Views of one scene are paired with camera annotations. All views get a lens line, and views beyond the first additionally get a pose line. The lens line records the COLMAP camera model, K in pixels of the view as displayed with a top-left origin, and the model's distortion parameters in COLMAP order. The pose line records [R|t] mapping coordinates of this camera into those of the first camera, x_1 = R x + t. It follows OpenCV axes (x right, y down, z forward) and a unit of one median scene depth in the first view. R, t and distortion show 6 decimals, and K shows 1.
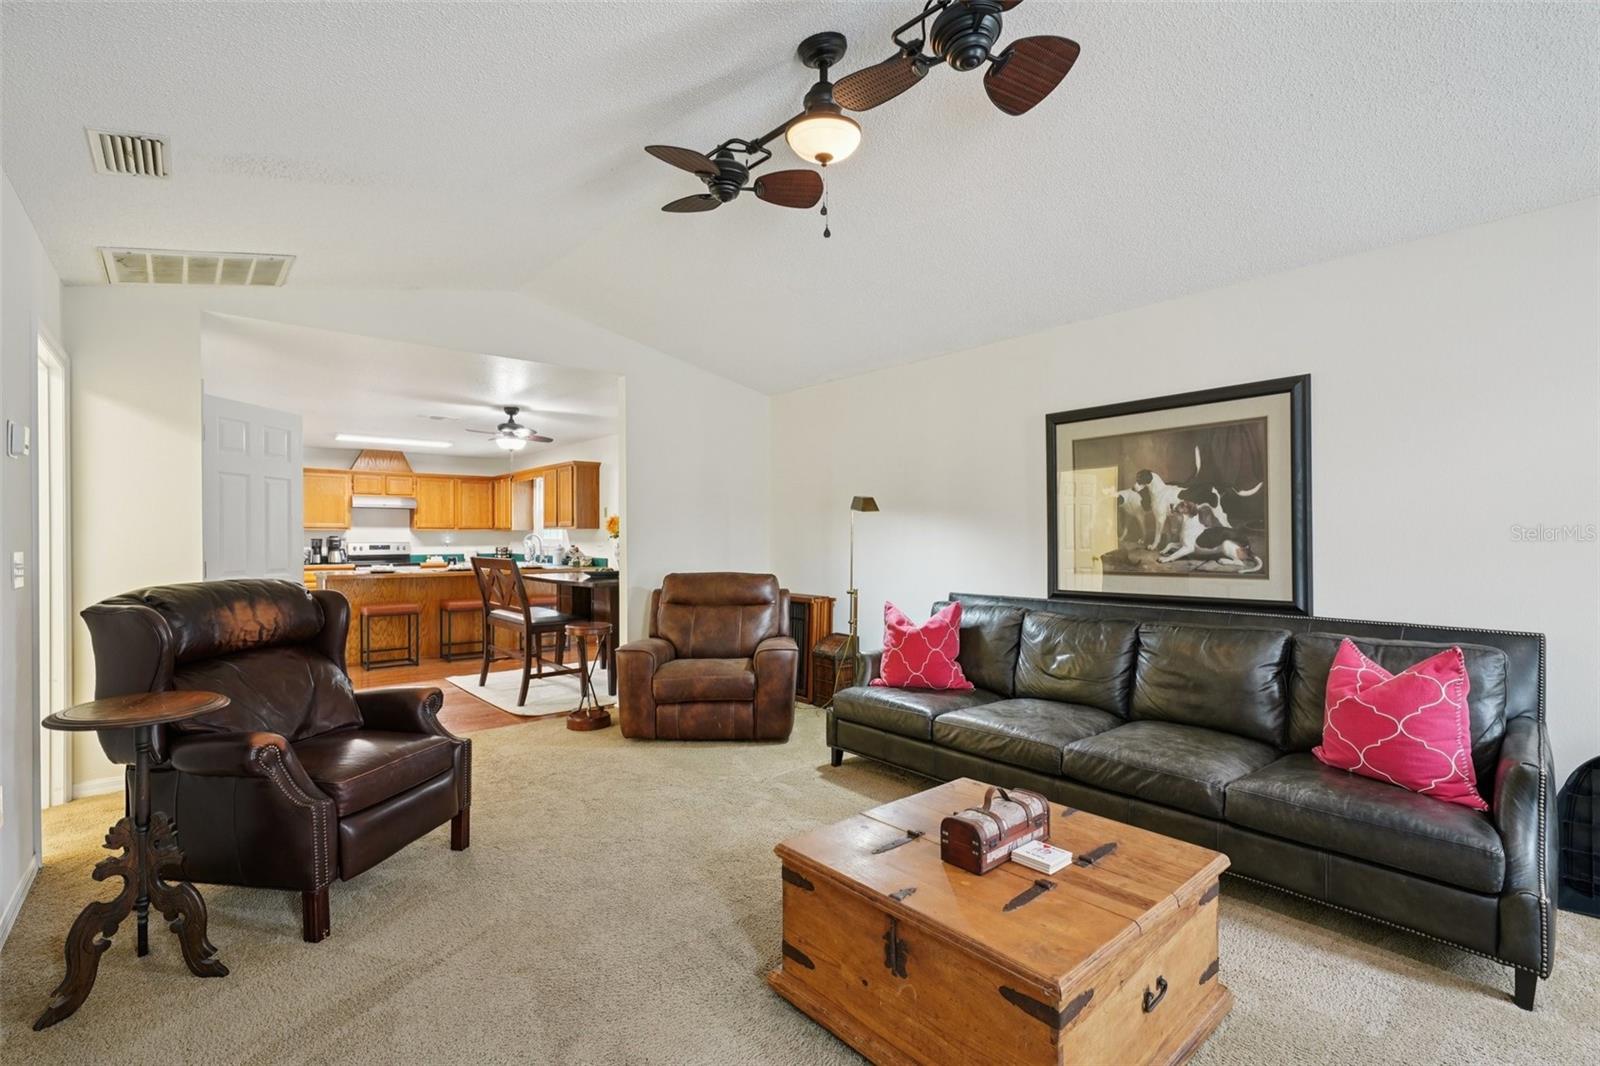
lens RADIAL K [[761.6, 0, 810.3], [0, 761.6, 533.6], [0, 0, 1]] dist [-0.000472, -0.000554]
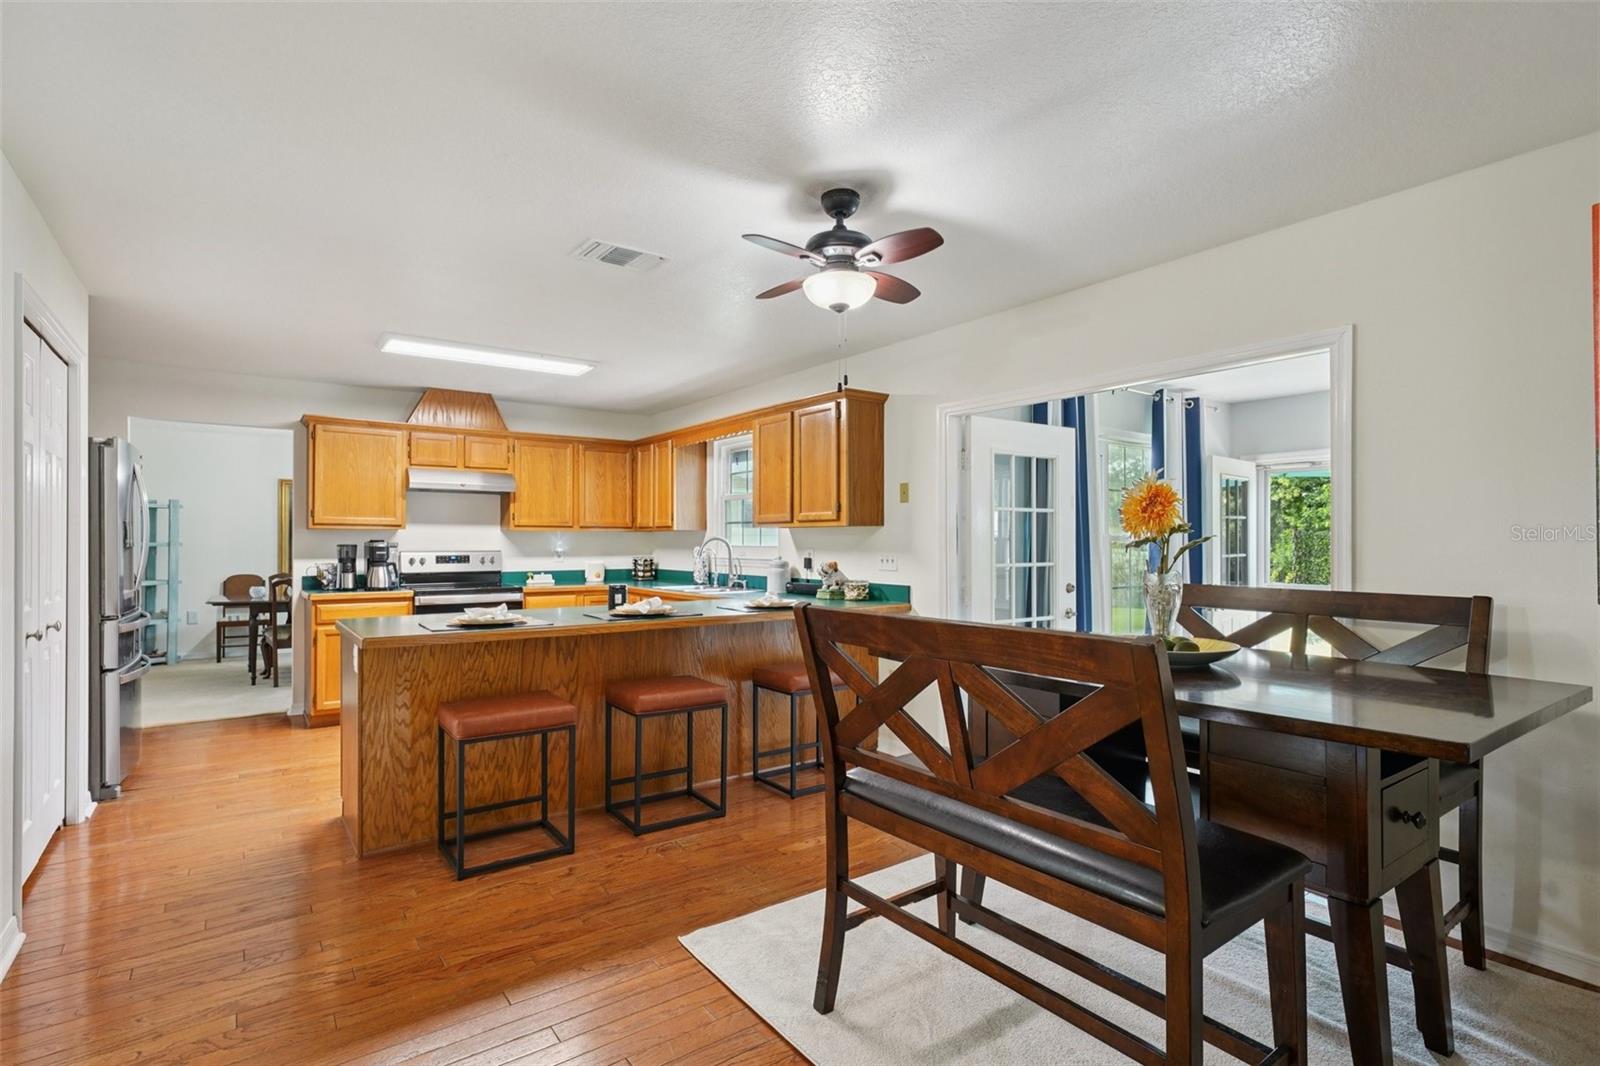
lens RADIAL K [[811.8, 0, 796.8], [0, 811.8, 532.9], [0, 0, 1]] dist [0.013650, 0.000125]
pose [[0.996706, 0.001371, -0.081093, -0.270992], [-0.001913, 0.999976, -0.006603, 0.001561], [0.081082, 0.006736, 0.996685, 0.429894]]
